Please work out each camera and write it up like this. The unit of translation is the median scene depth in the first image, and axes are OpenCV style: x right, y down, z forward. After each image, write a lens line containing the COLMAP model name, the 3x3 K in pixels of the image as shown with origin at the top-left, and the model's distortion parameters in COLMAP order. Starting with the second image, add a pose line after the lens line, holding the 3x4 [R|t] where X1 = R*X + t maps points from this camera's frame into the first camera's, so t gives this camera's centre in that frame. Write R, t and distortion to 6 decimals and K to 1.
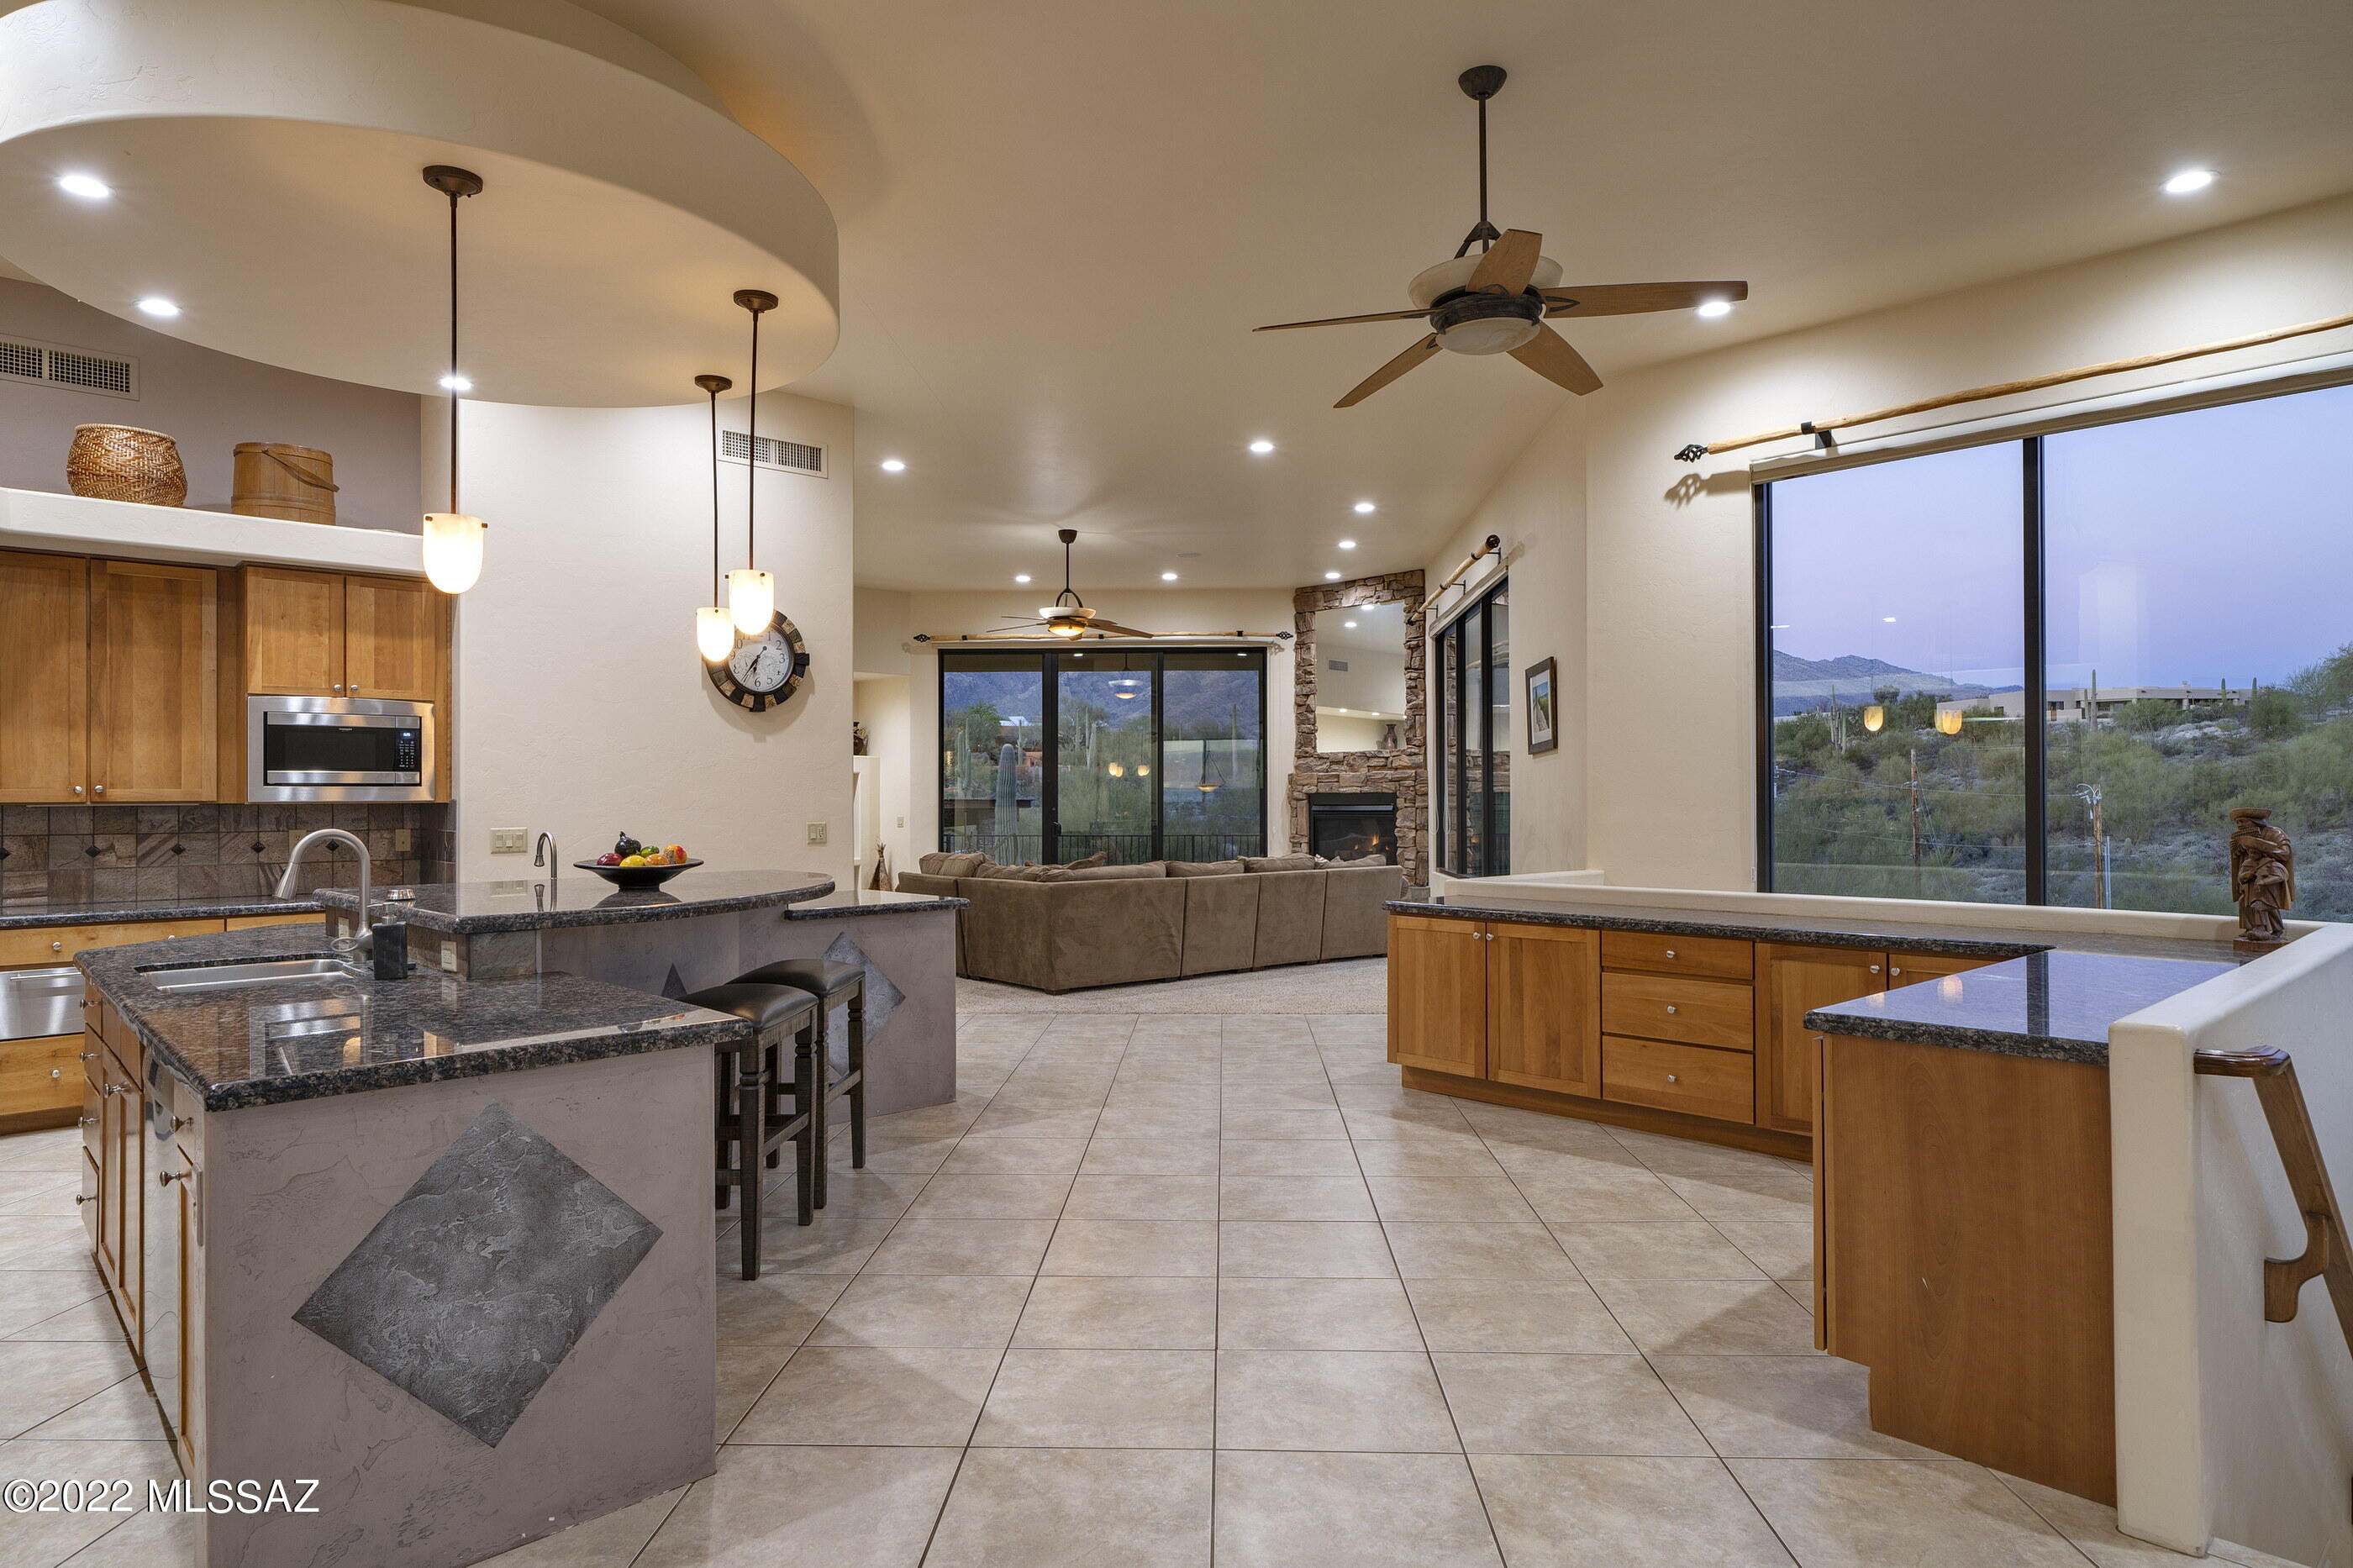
lens RADIAL K [[1389.6, 0, 1168.2], [0, 1389.6, 787.8], [0, 0, 1]] dist [0.013215, -0.001760]
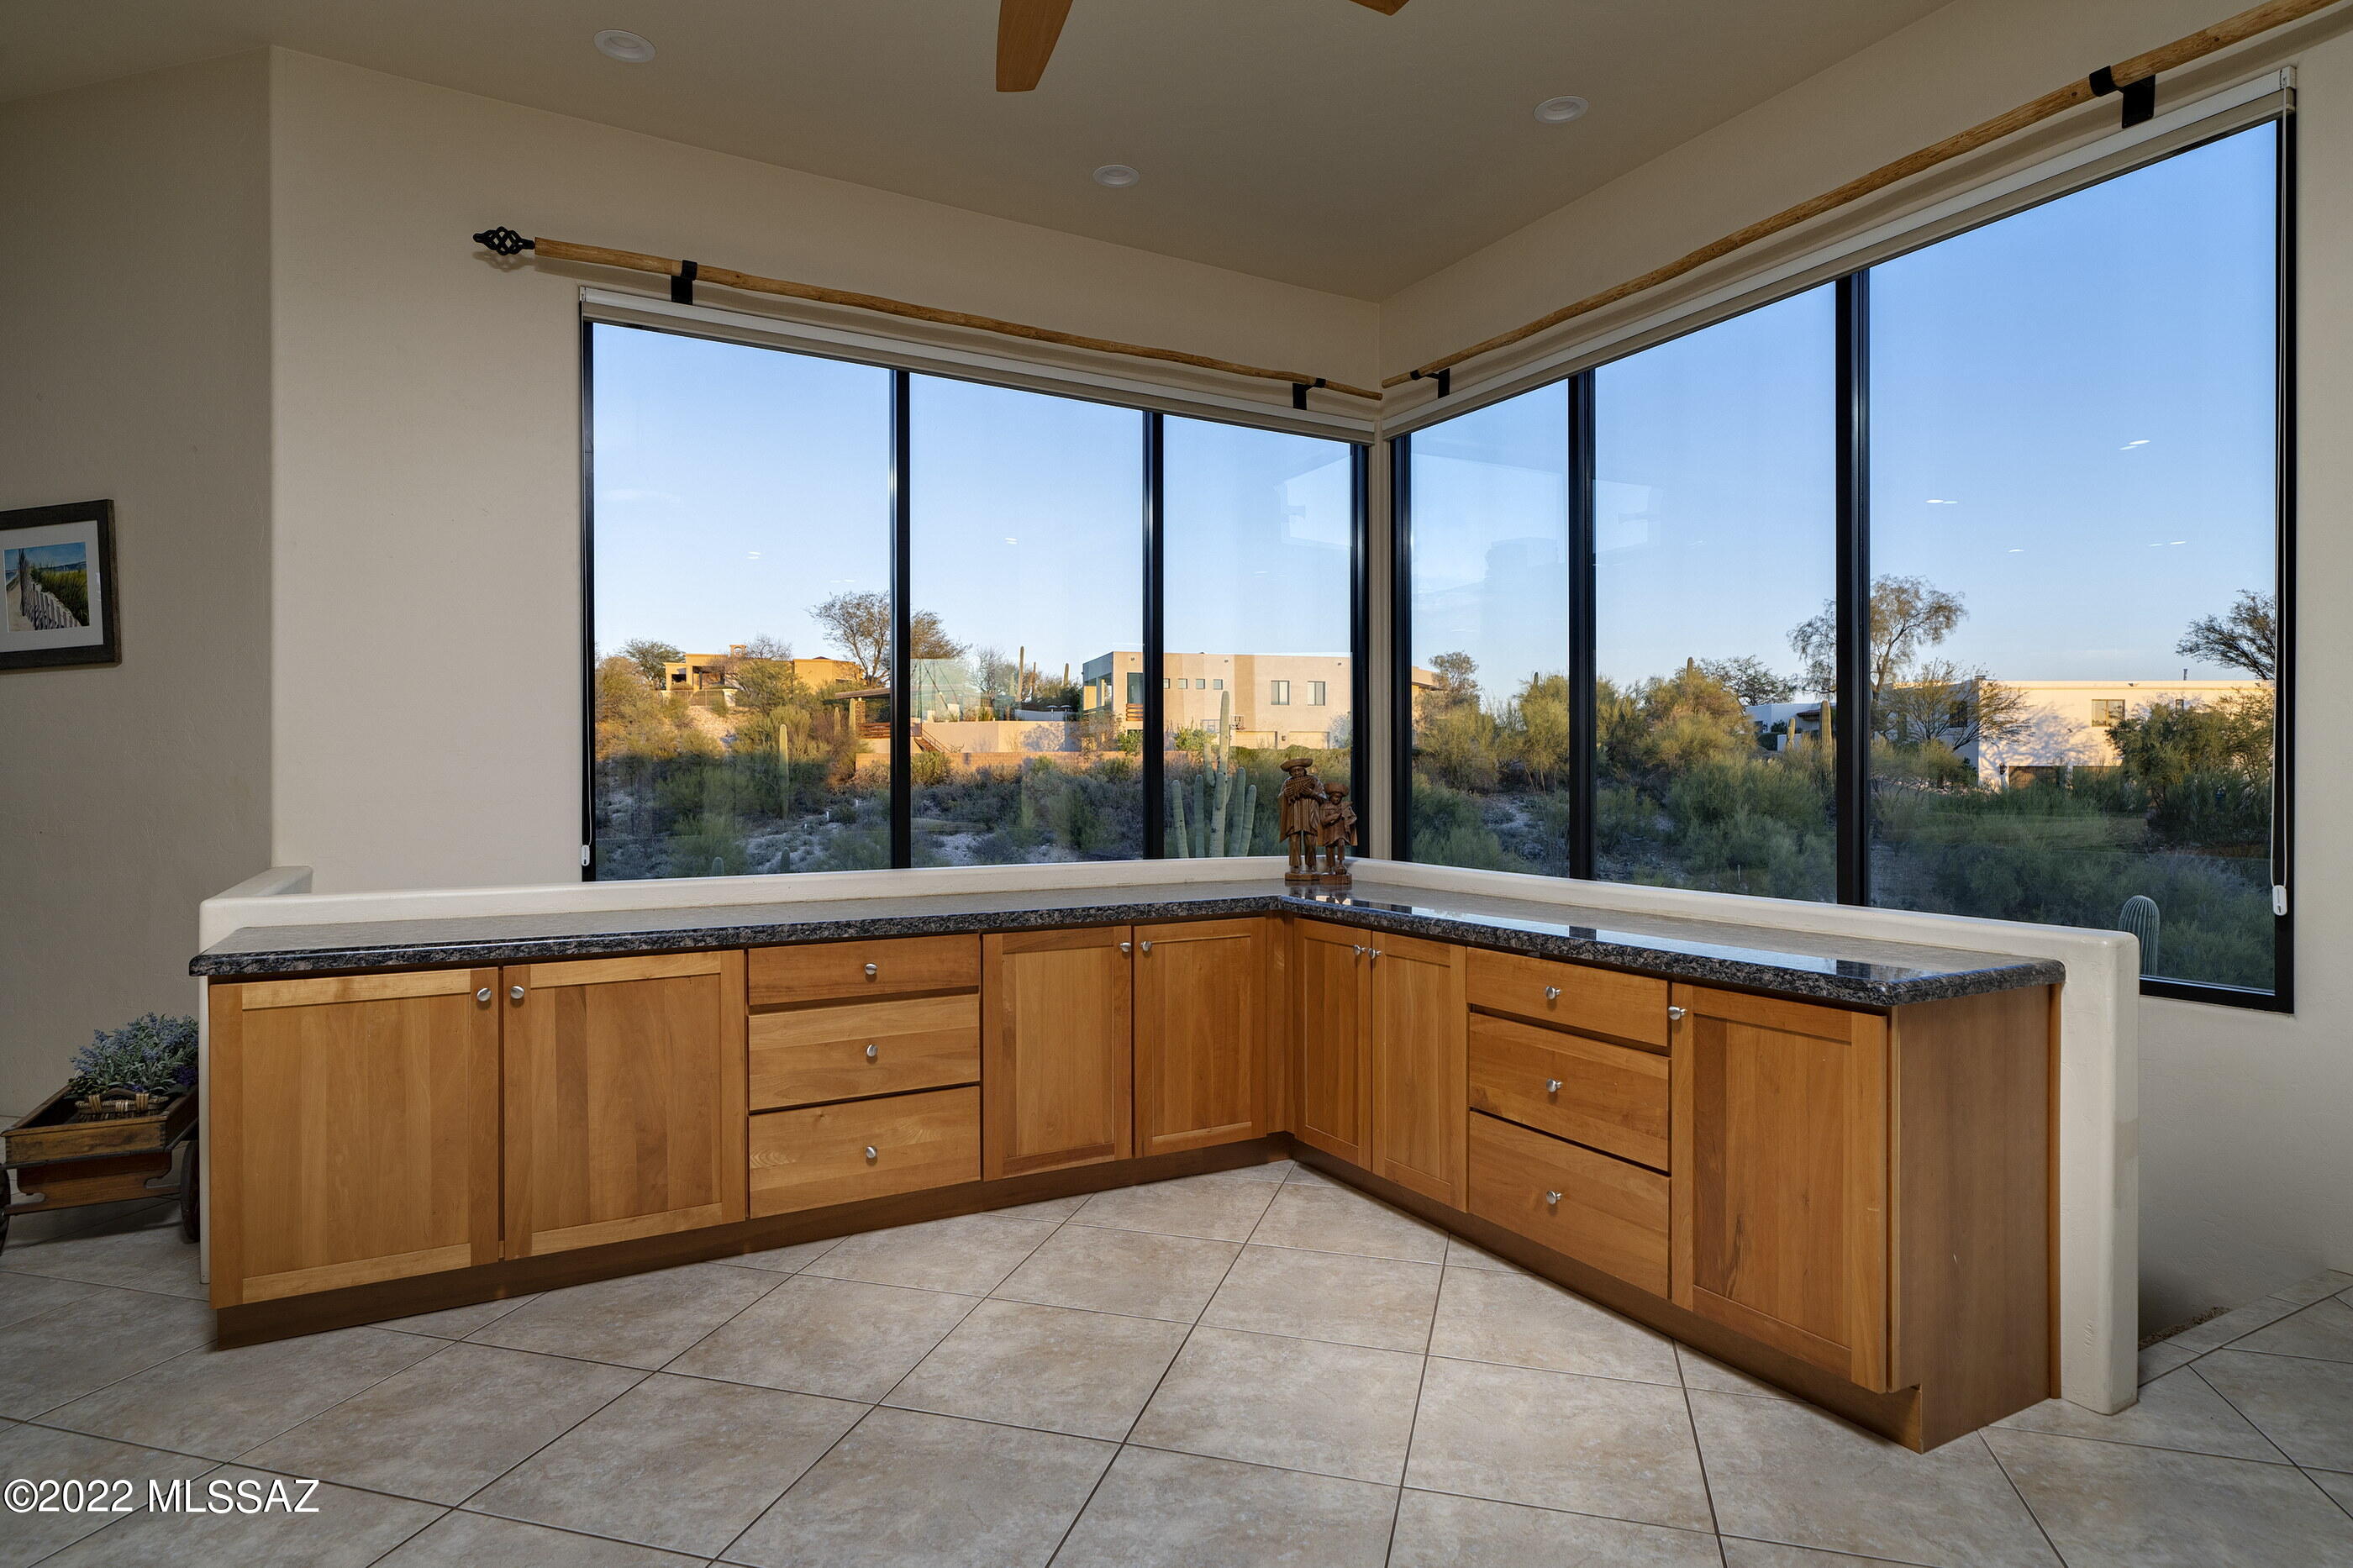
lens RADIAL K [[1284.0, 0, 1194.9], [0, 1284.0, 783.0], [0, 0, 1]] dist [0.003018, 0.001068]
pose [[0.233883, -0.001679, 0.972263, -0.093053], [-0.007174, 0.999968, 0.003452, 0.011769], [-0.972238, -0.007782, 0.233863, 0.314067]]
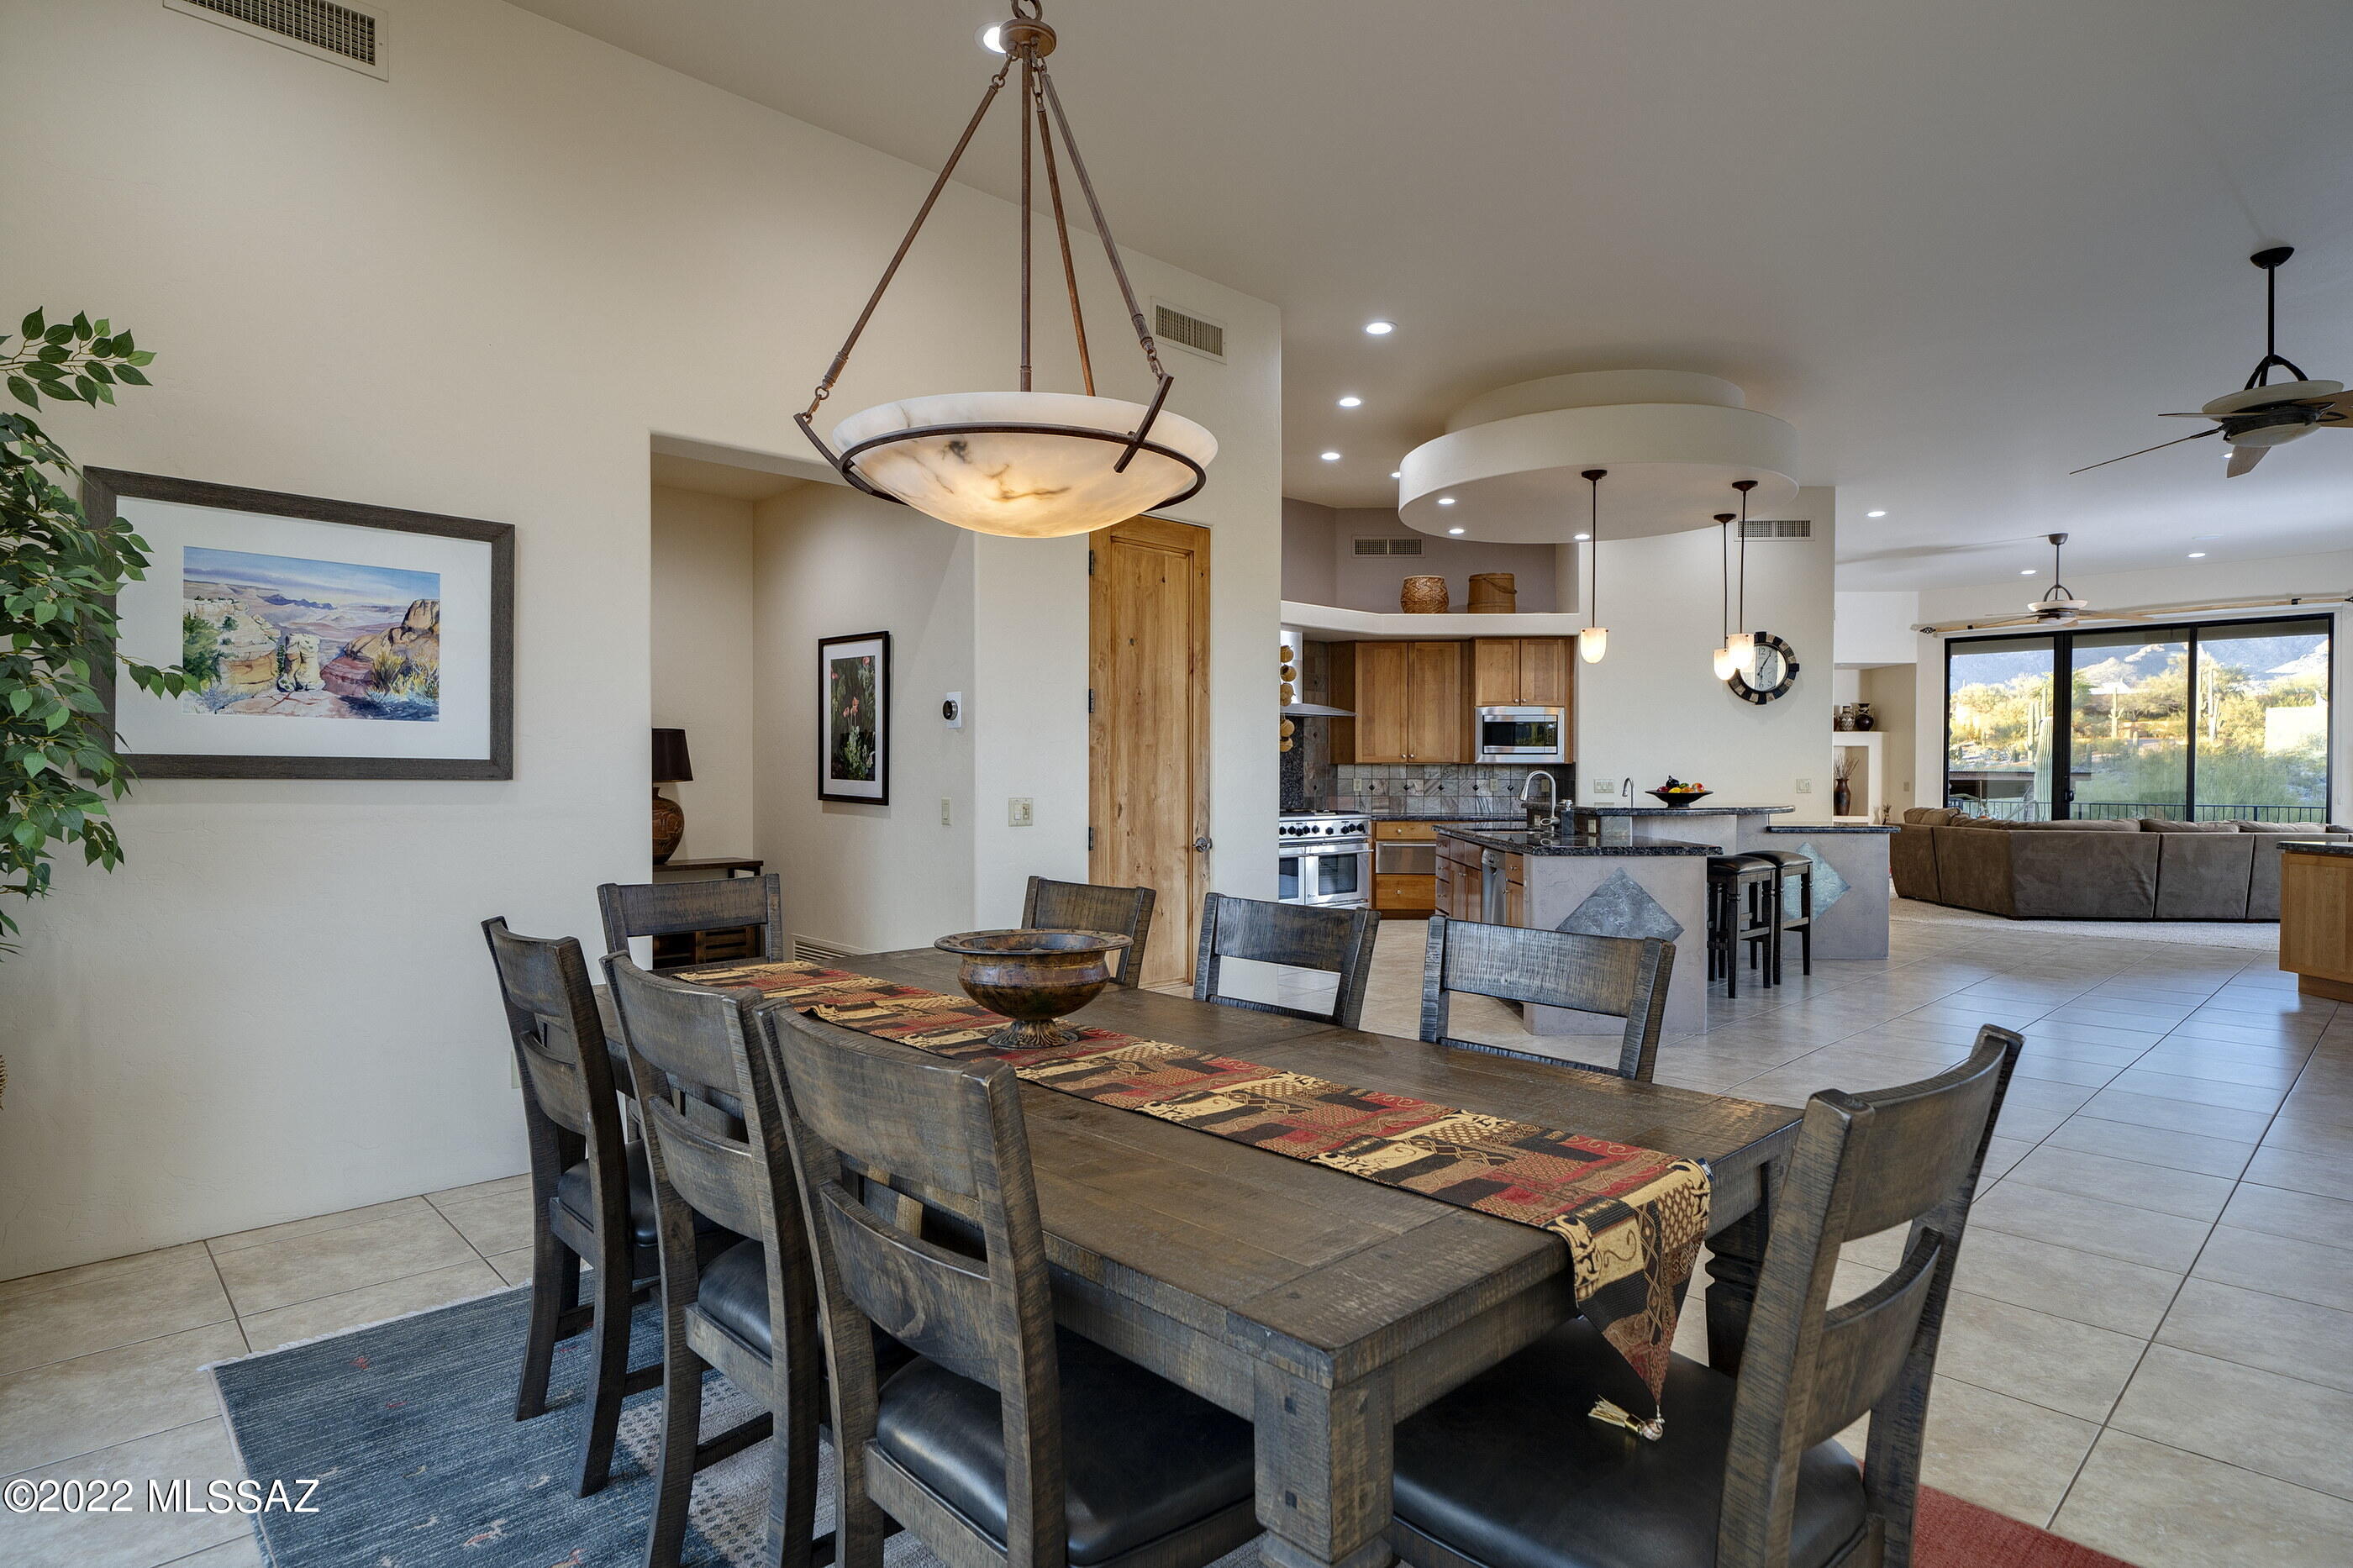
lens RADIAL K [[1233.7, 0, 1173.5], [0, 1233.7, 780.6], [0, 0, 1]] dist [-0.000195, 0.000358]
pose [[0.725910, 0.008652, -0.687735, 0.212265], [0.000533, 0.999914, 0.013141, 0.012825], [0.687789, -0.009906, 0.725843, -0.532062]]
